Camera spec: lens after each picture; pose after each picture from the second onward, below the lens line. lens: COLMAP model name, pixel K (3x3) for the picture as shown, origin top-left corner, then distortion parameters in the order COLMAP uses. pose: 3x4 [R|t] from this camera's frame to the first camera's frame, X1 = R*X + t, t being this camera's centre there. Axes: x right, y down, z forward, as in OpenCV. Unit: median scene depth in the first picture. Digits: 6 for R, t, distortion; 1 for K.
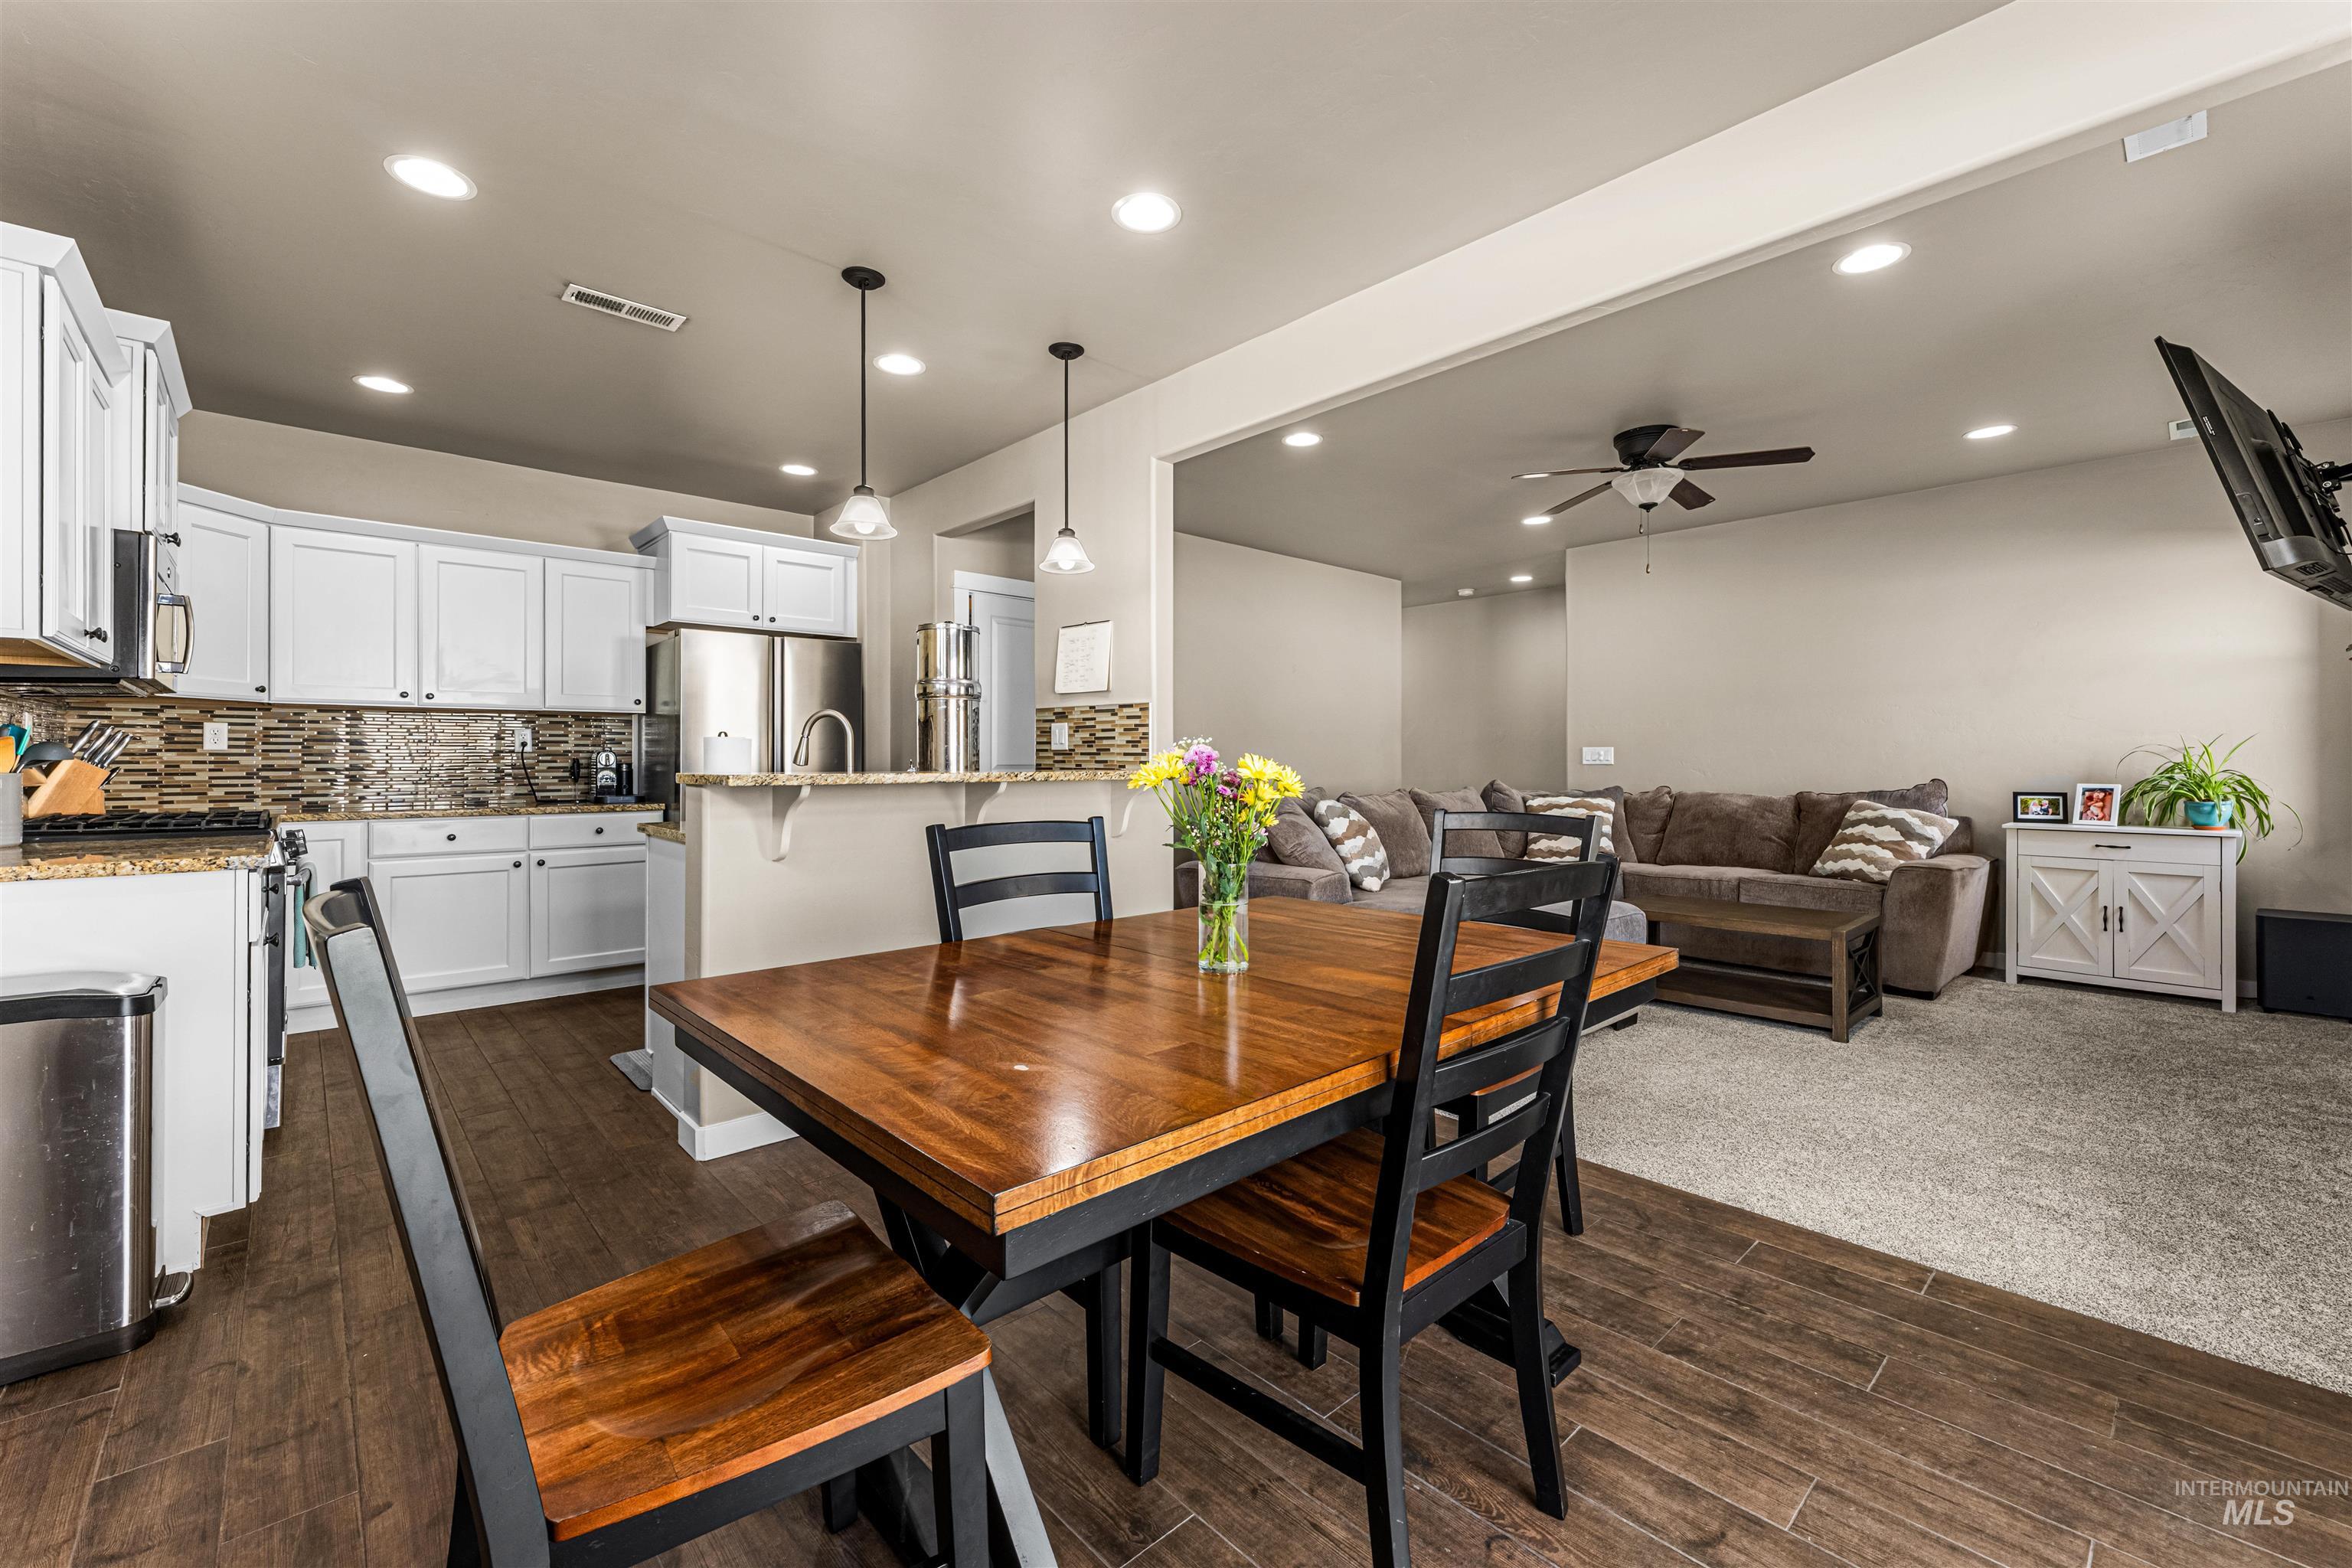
lens RADIAL K [[953.3, 0, 1165.3], [0, 953.3, 756.6], [0, 0, 1]] dist [0.002432, -0.001615]
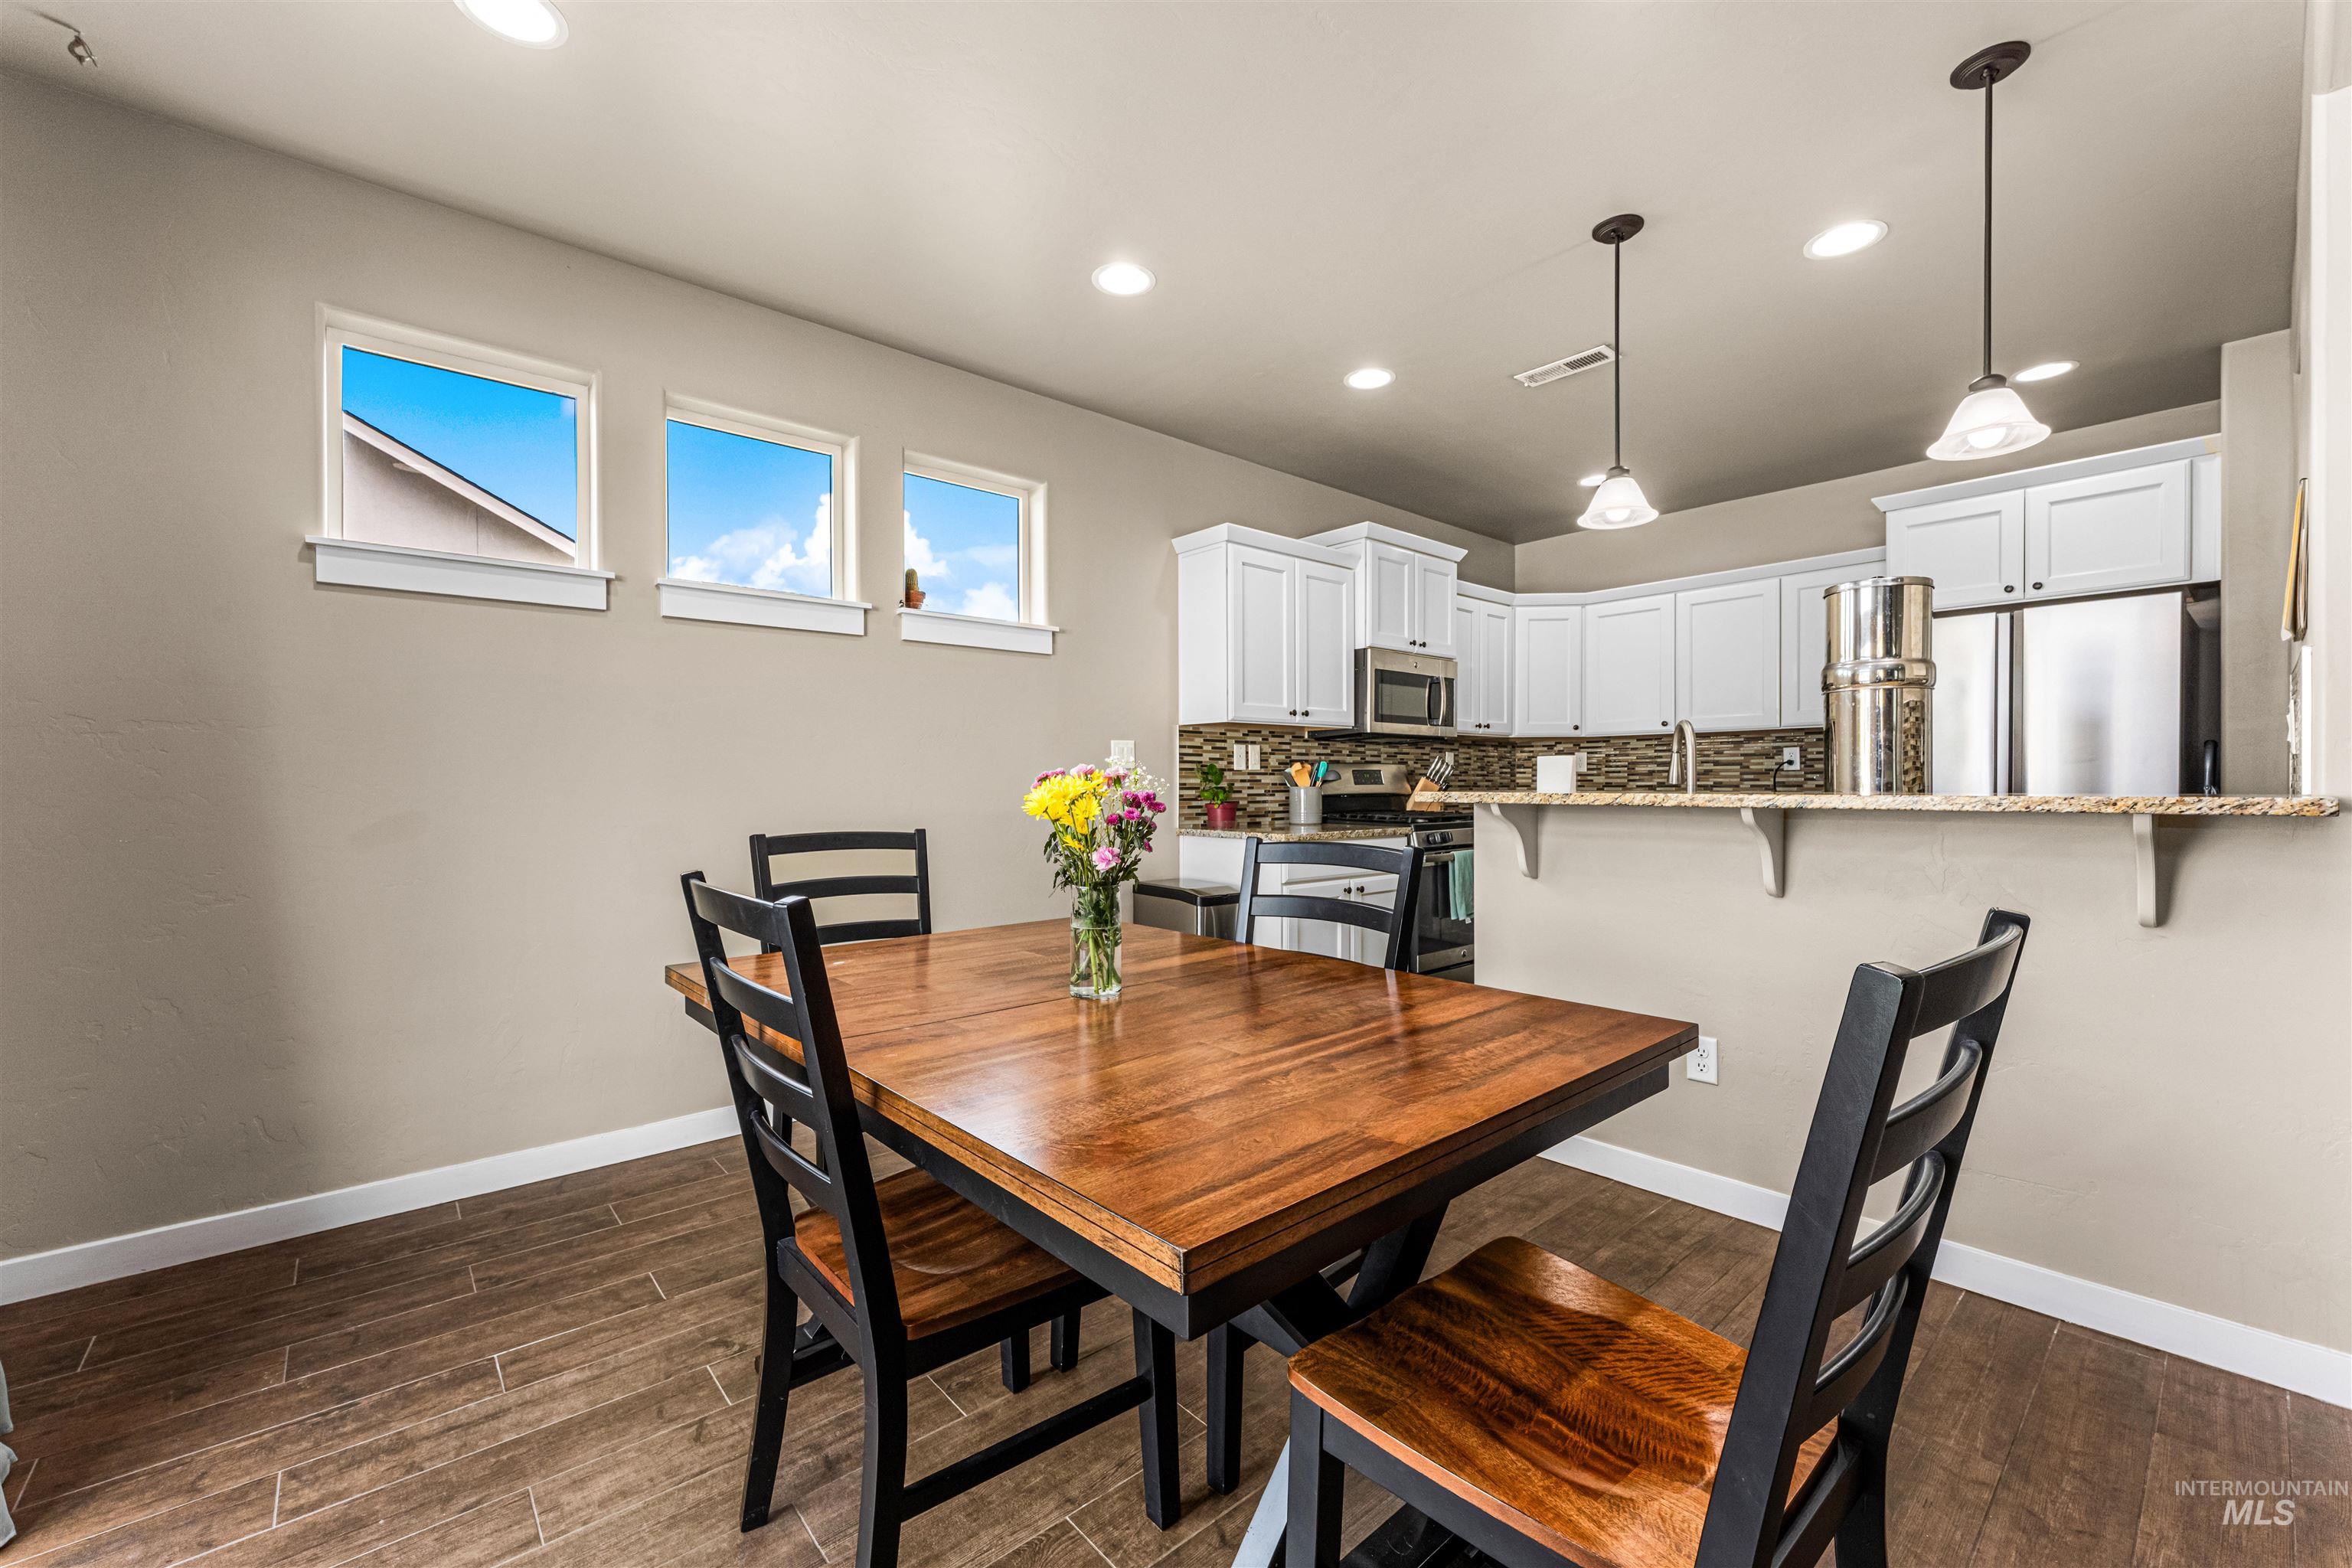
lens RADIAL K [[953.3, 0, 1179.0], [0, 953.3, 790.9], [0, 0, 1]] dist [0.002432, -0.001615]
pose [[-0.020773, 0.010503, -0.999729, 0.382187], [0.005388, 0.999931, 0.010393, 0.002433], [0.999770, -0.005171, -0.020828, 0.412767]]
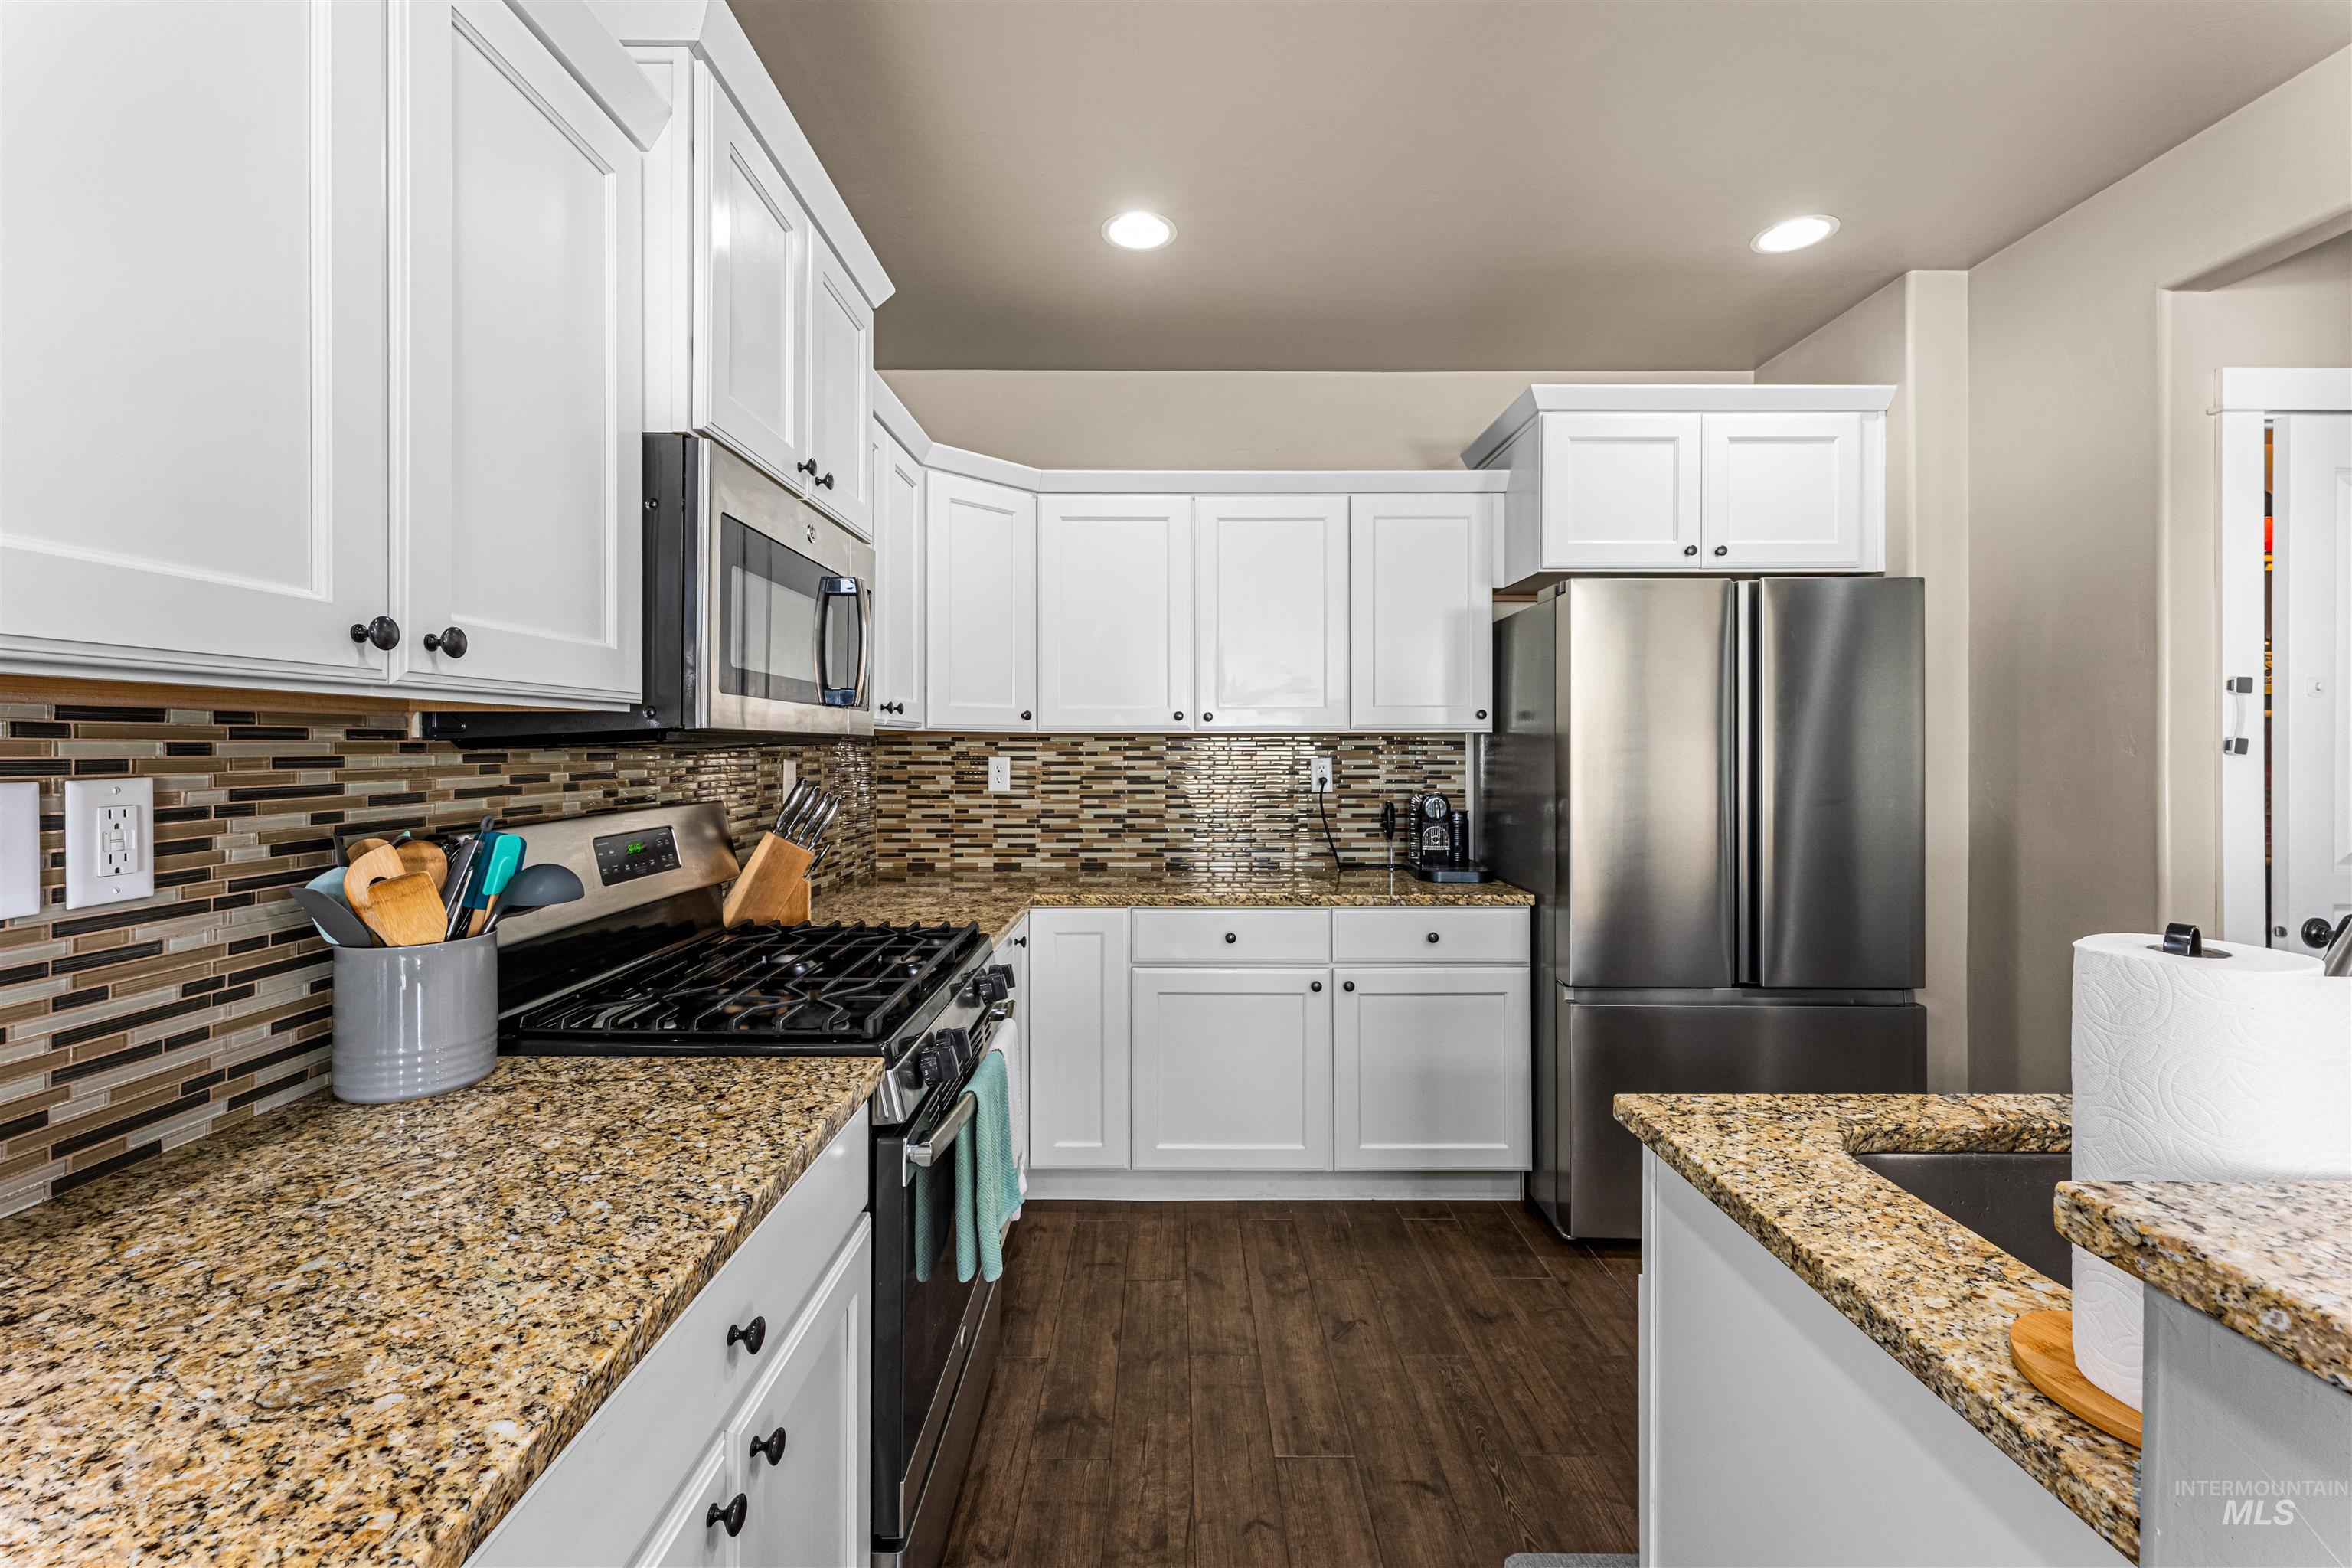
lens RADIAL K [[953.3, 0, 1175.3], [0, 953.3, 744.9], [0, 0, 1]] dist [0.002432, -0.001615]
pose [[0.741120, -0.000141, -0.671373, -0.327114], [0.000171, 1.000000, -0.000022, -0.042900], [0.671373, -0.000099, 0.741120, 0.473985]]
